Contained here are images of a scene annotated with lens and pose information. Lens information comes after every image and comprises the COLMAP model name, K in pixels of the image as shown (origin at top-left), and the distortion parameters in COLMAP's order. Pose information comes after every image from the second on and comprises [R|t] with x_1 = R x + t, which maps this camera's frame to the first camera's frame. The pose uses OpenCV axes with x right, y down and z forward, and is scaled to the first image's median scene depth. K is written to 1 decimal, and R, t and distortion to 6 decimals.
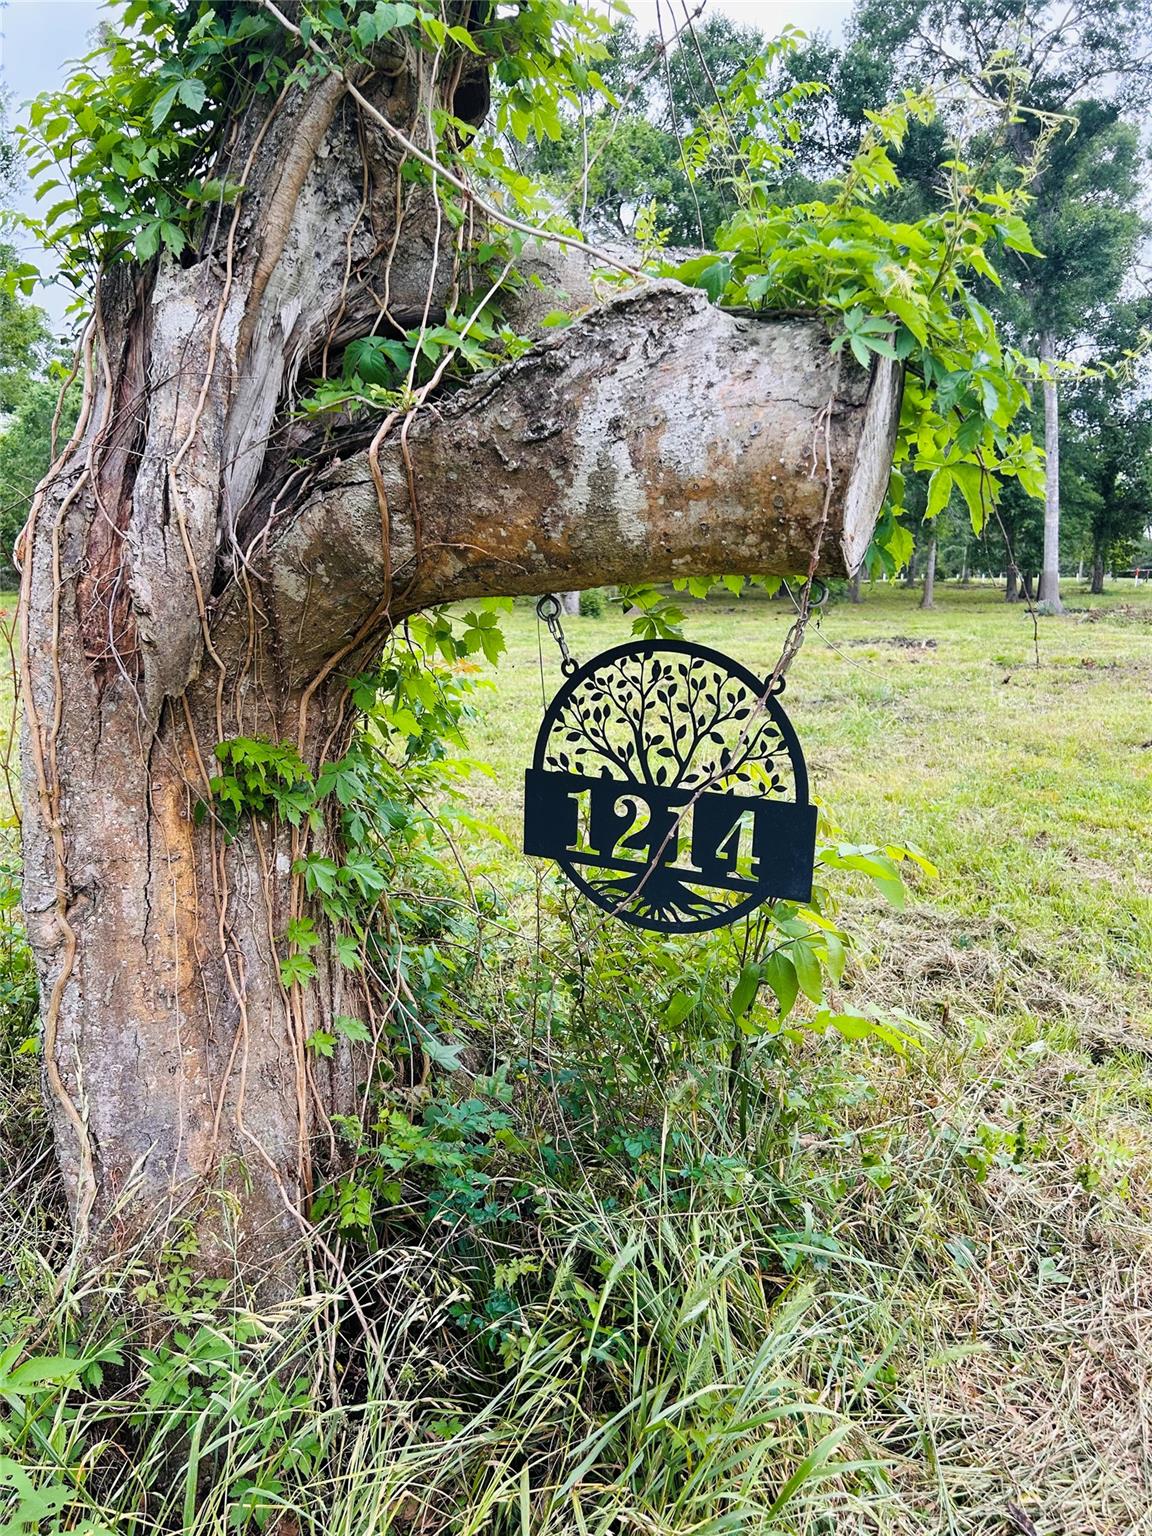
lens RADIAL K [[1186.4, 0, 555.5], [0, 1186.4, 789.9], [0, 0, 1]] dist [0.116723, -0.264789]
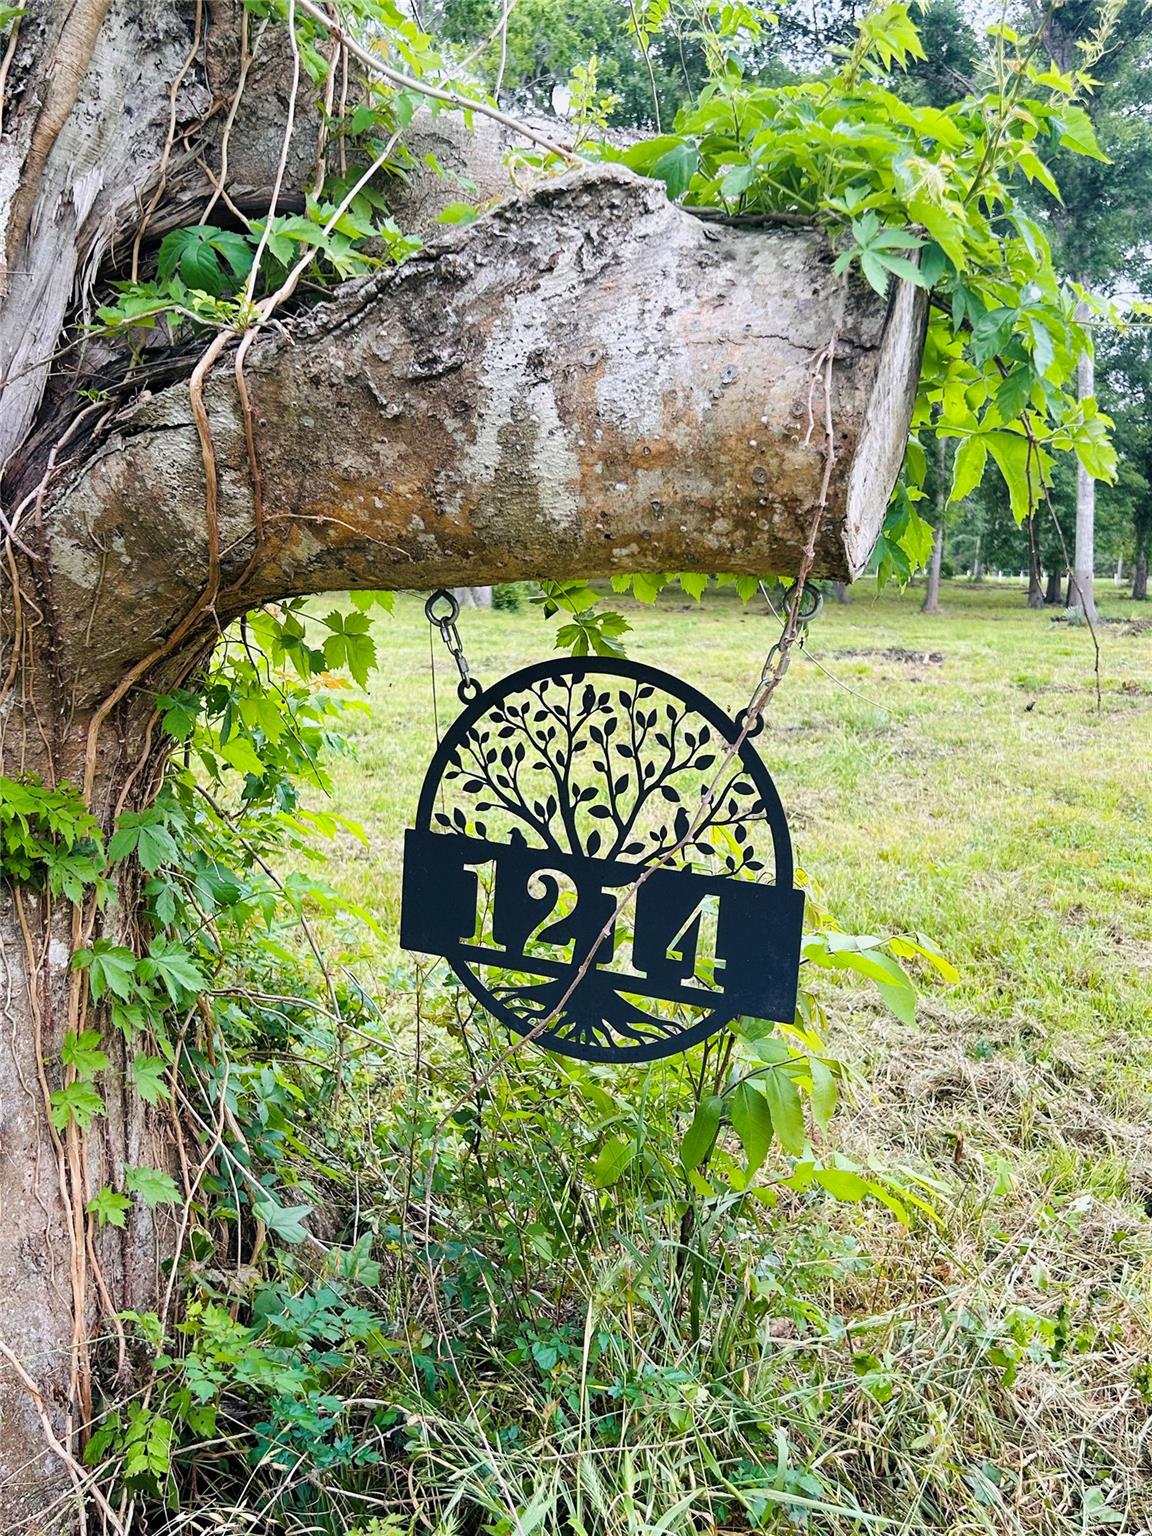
lens RADIAL K [[1468.7, 0, 576.0], [0, 1468.7, 768.0], [0, 0, 1]] dist [0.121554, -0.269018]
pose [[0.996915, 0.020174, 0.075848, 0.009137], [-0.017718, 0.999301, -0.032913, -0.026314], [-0.076459, 0.031468, 0.996576, 0.099116]]
